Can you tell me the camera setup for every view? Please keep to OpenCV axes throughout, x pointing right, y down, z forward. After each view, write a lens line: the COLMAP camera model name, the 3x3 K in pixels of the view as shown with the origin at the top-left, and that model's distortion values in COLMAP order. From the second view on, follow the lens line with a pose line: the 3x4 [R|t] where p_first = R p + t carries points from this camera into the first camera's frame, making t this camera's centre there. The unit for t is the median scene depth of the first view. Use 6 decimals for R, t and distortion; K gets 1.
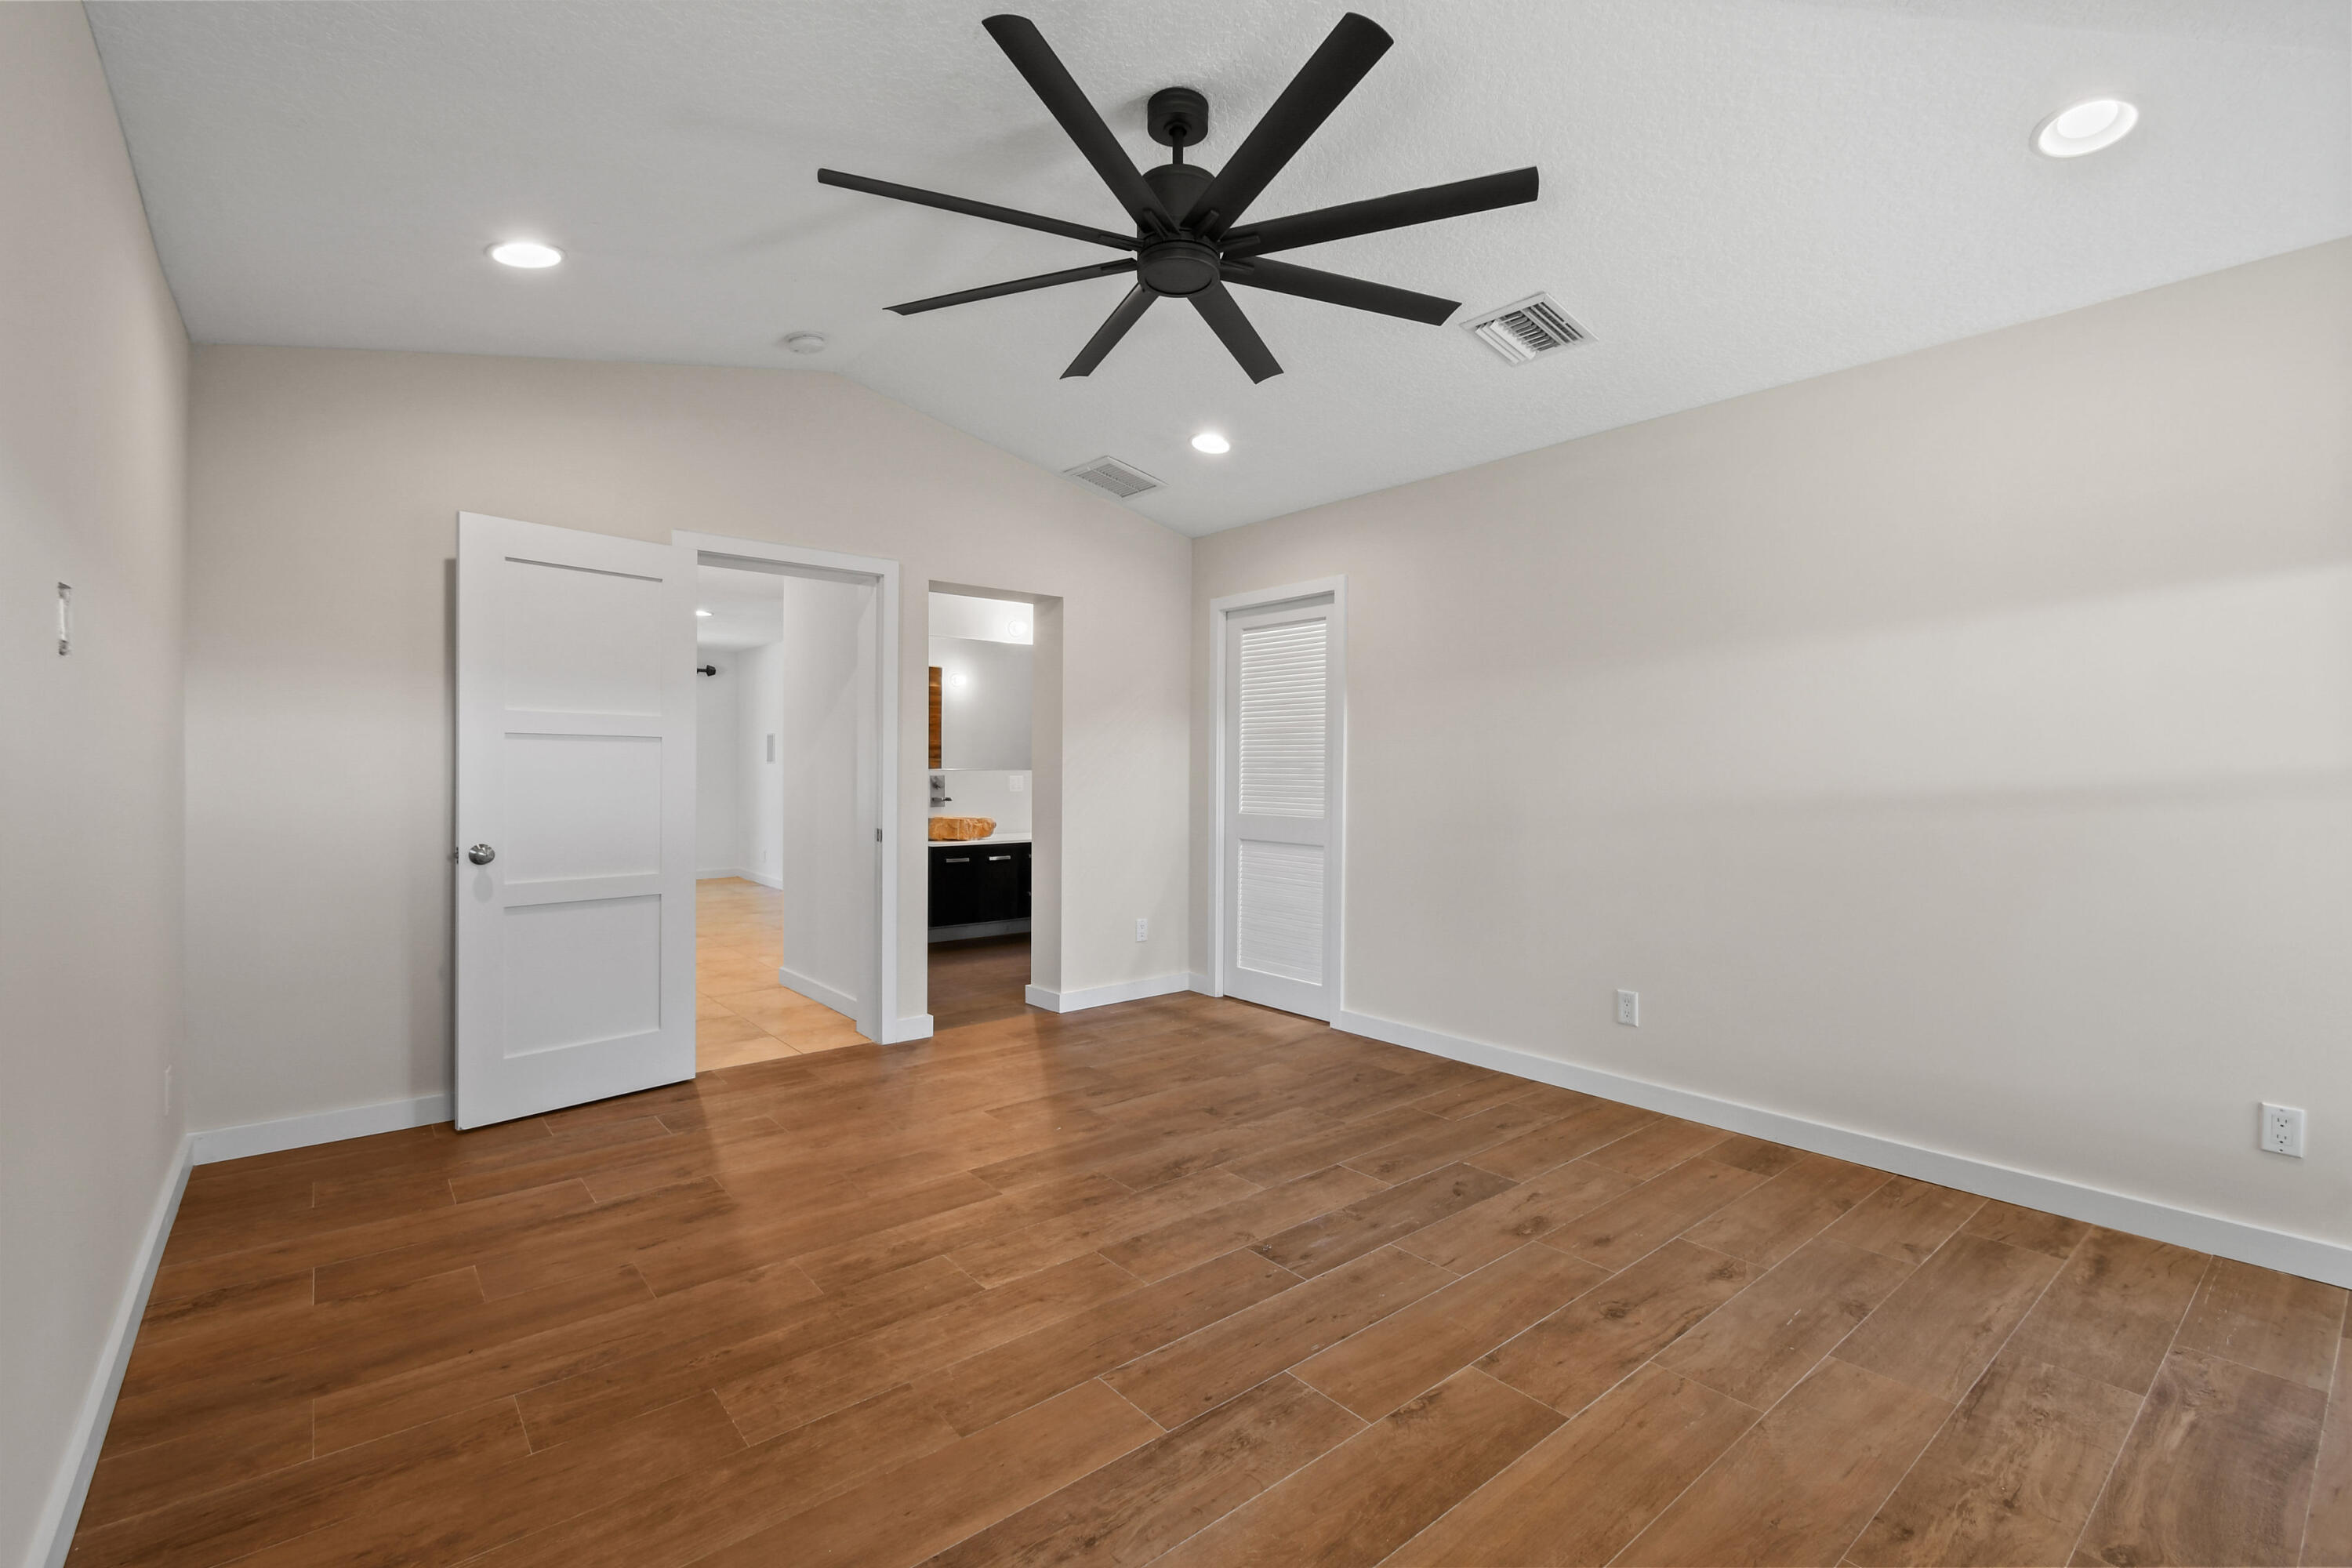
lens RADIAL K [[1040.2, 0, 1212.3], [0, 1040.2, 790.7], [0, 0, 1]] dist [0.002573, -0.001241]
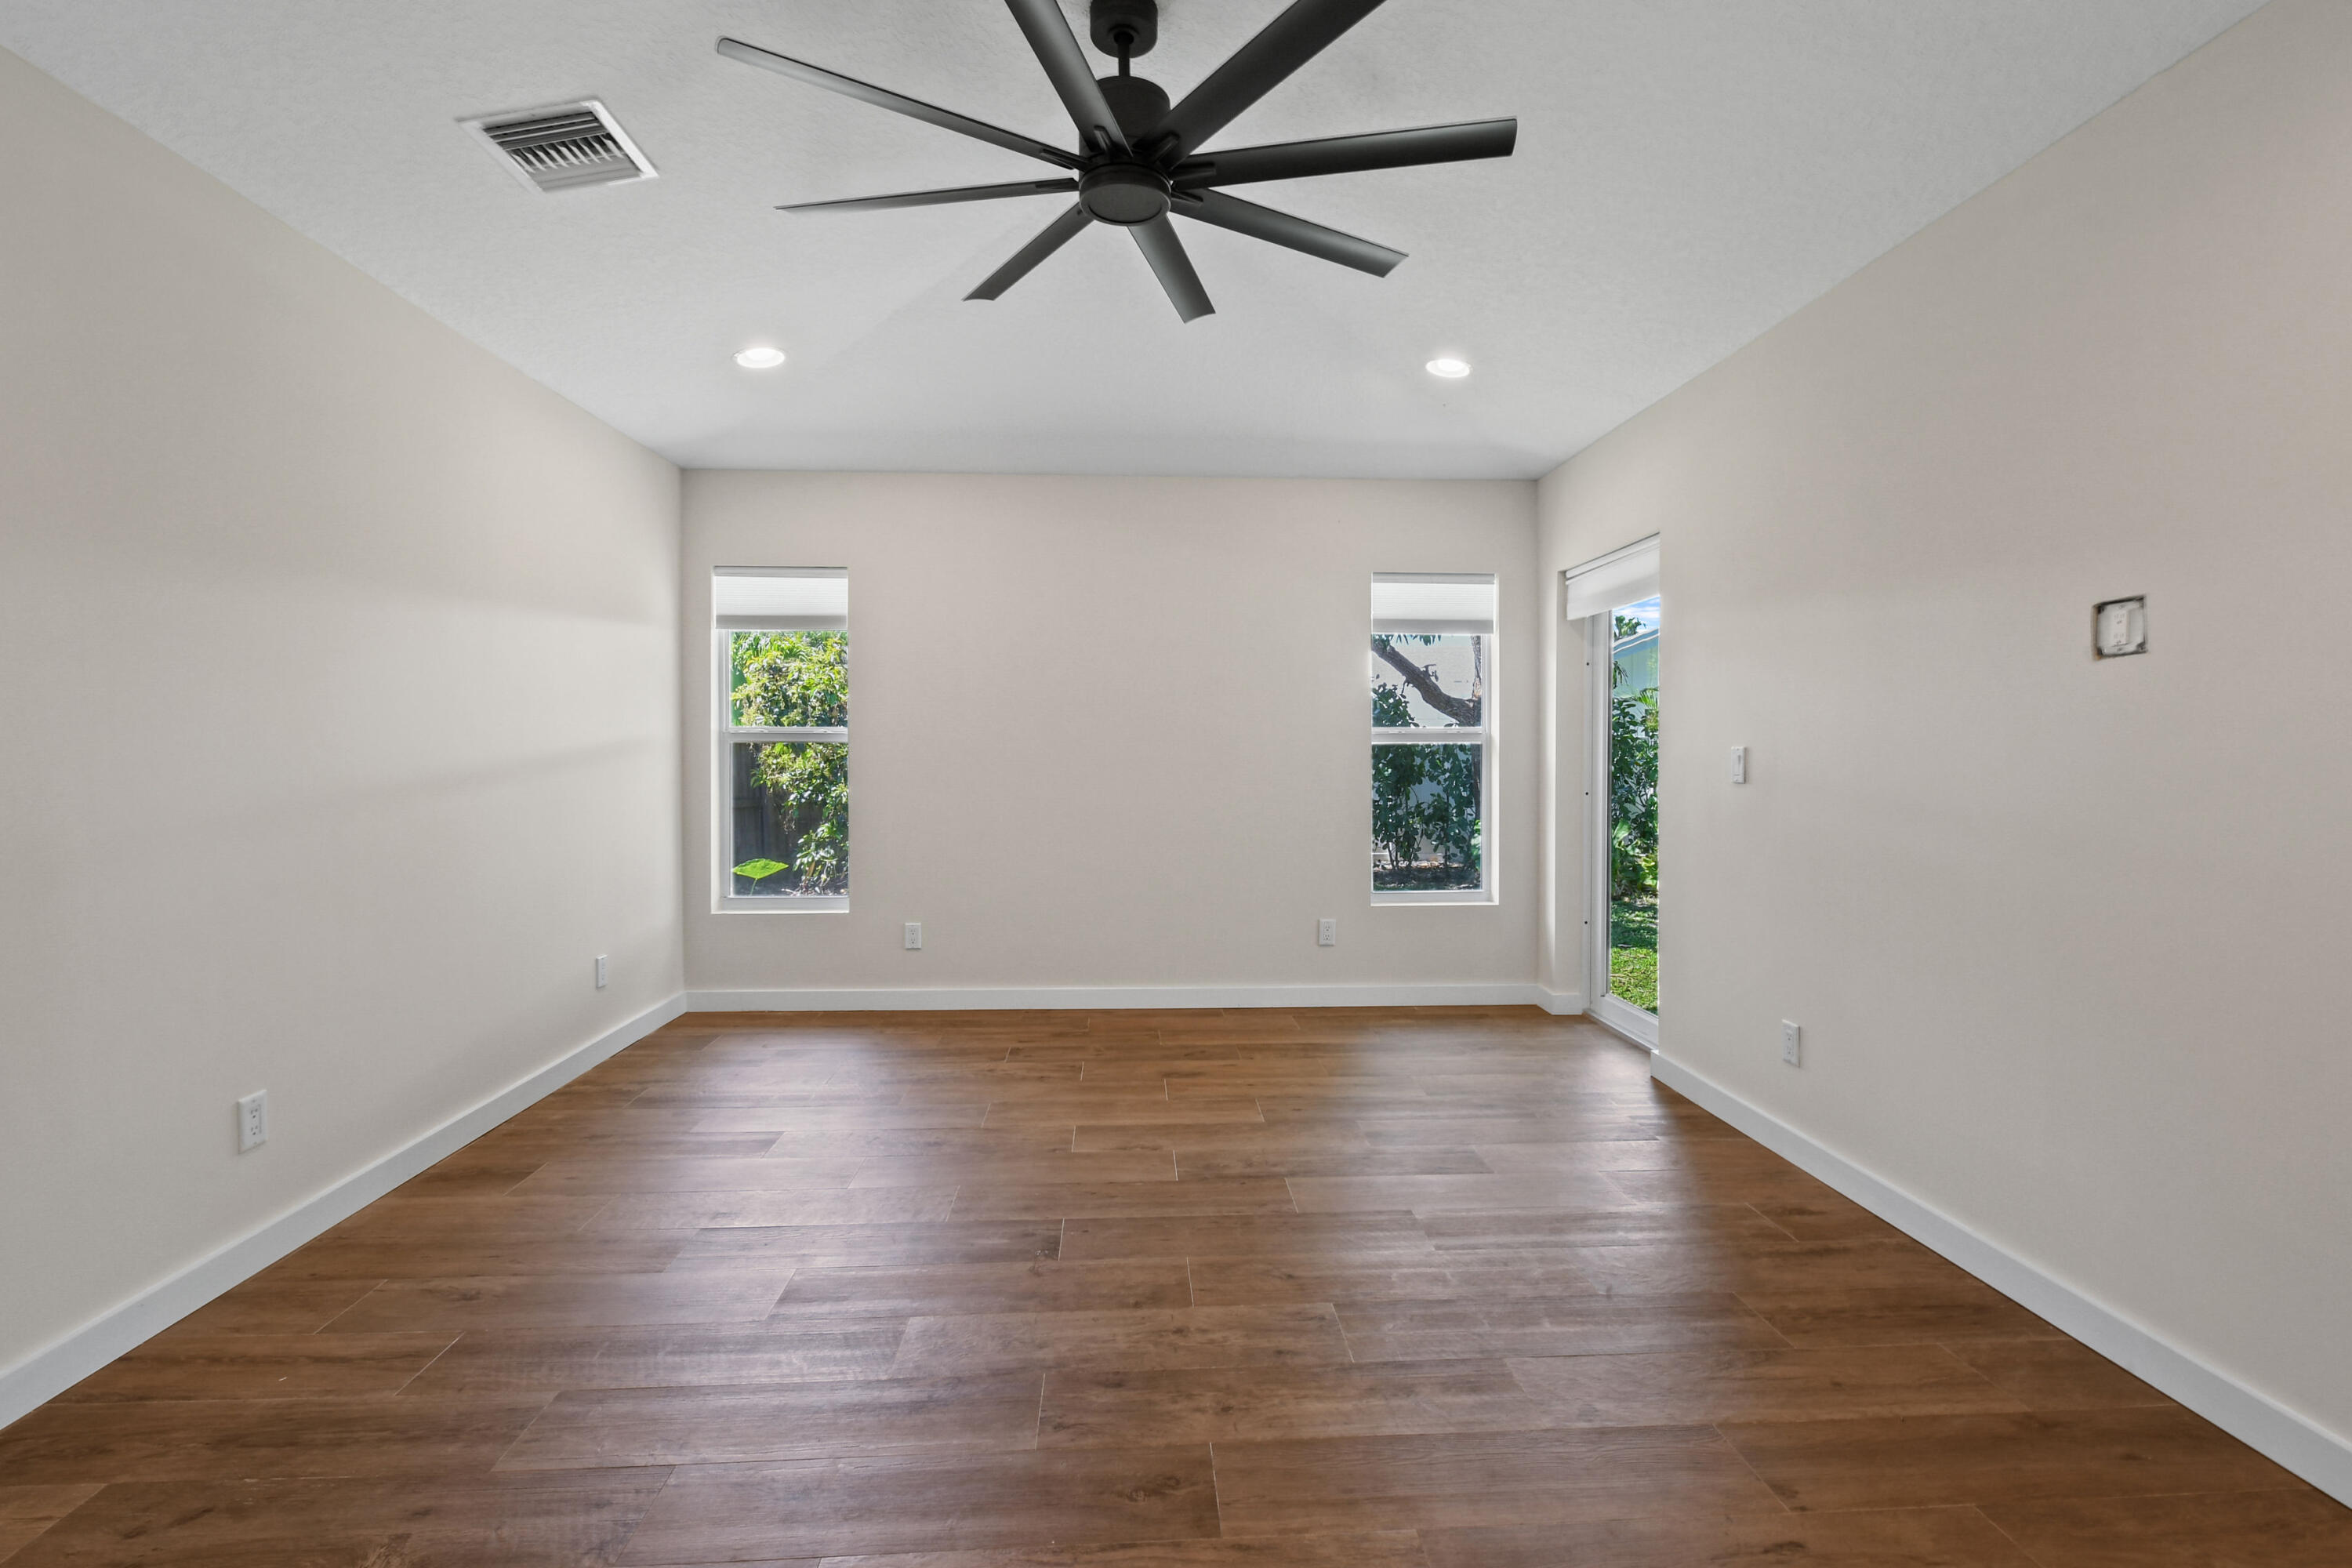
lens RADIAL K [[1040.2, 0, 1169.9], [0, 1040.2, 753.3], [0, 0, 1]] dist [0.002573, -0.001241]
pose [[-0.777291, -0.008354, 0.629086, -0.564075], [0.010906, 0.999583, 0.026750, -0.033498], [-0.629047, 0.027653, -0.776875, 1.480241]]
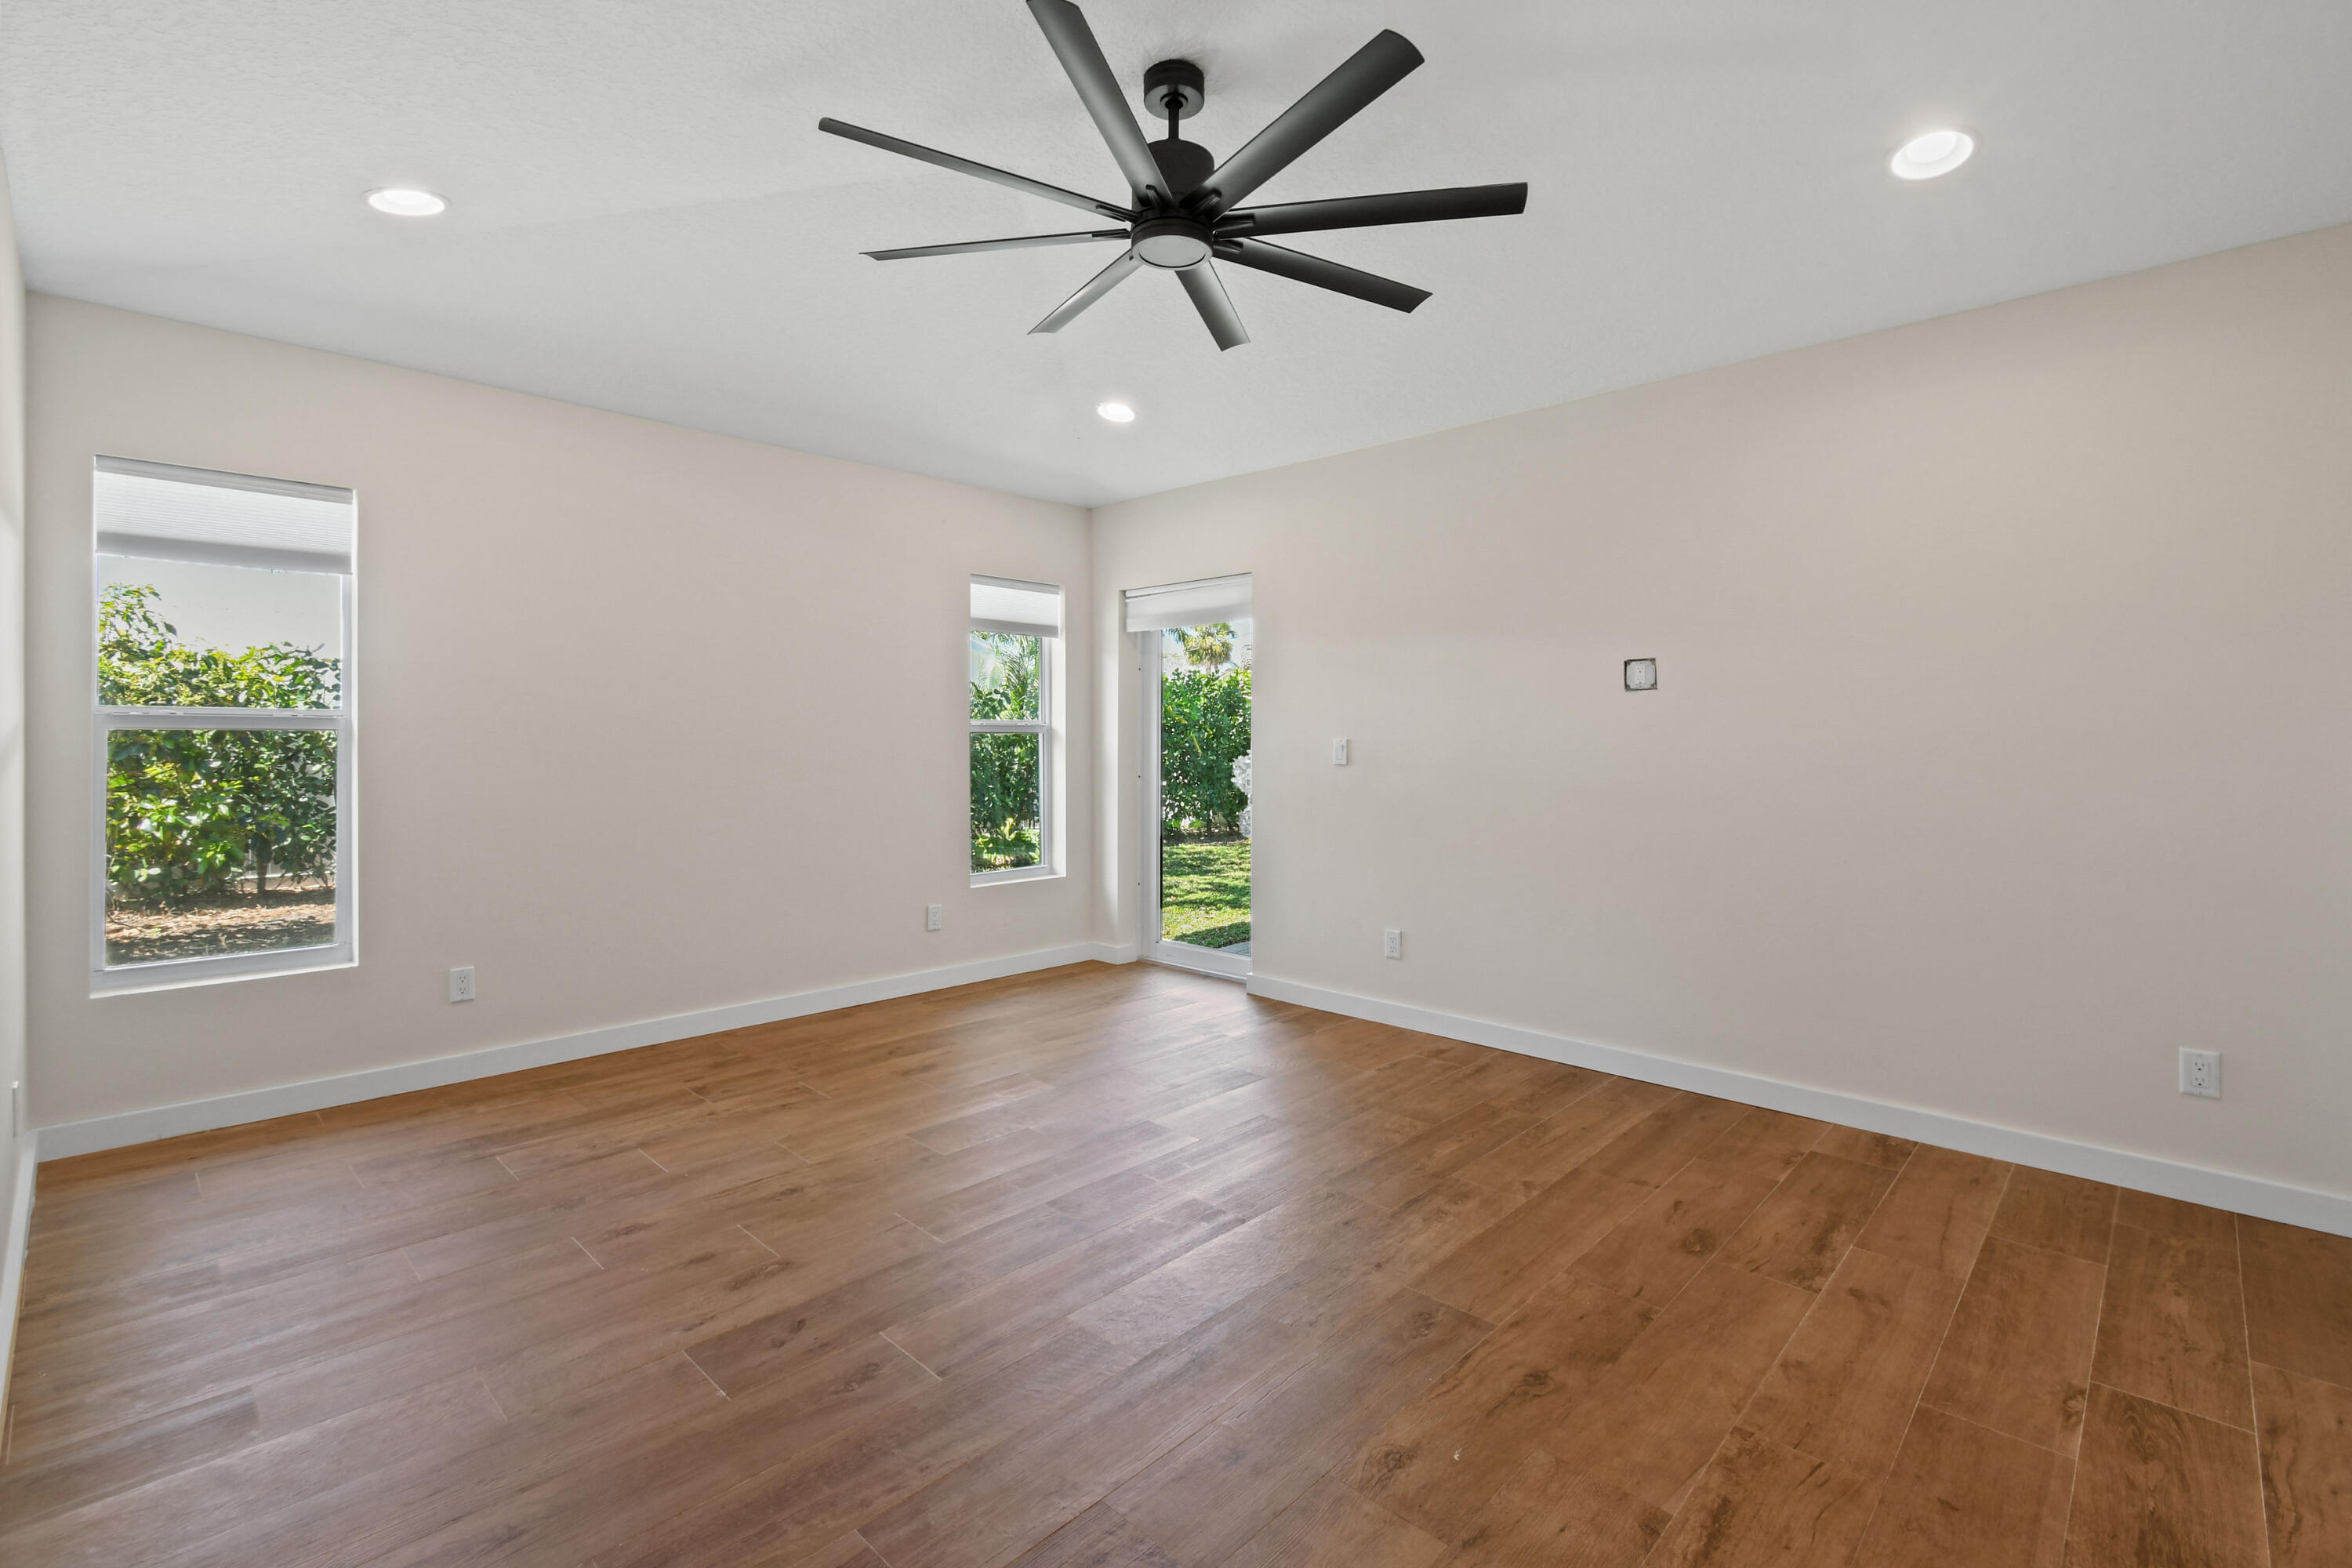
lens RADIAL K [[1040.2, 0, 1139.4], [0, 1040.2, 734.2], [0, 0, 1]] dist [0.002573, -0.001241]
pose [[-0.998840, -0.006882, -0.047657, 0.038742], [-0.007848, 0.999767, 0.020121, -0.039867], [0.047508, 0.020471, -0.998661, 1.763761]]
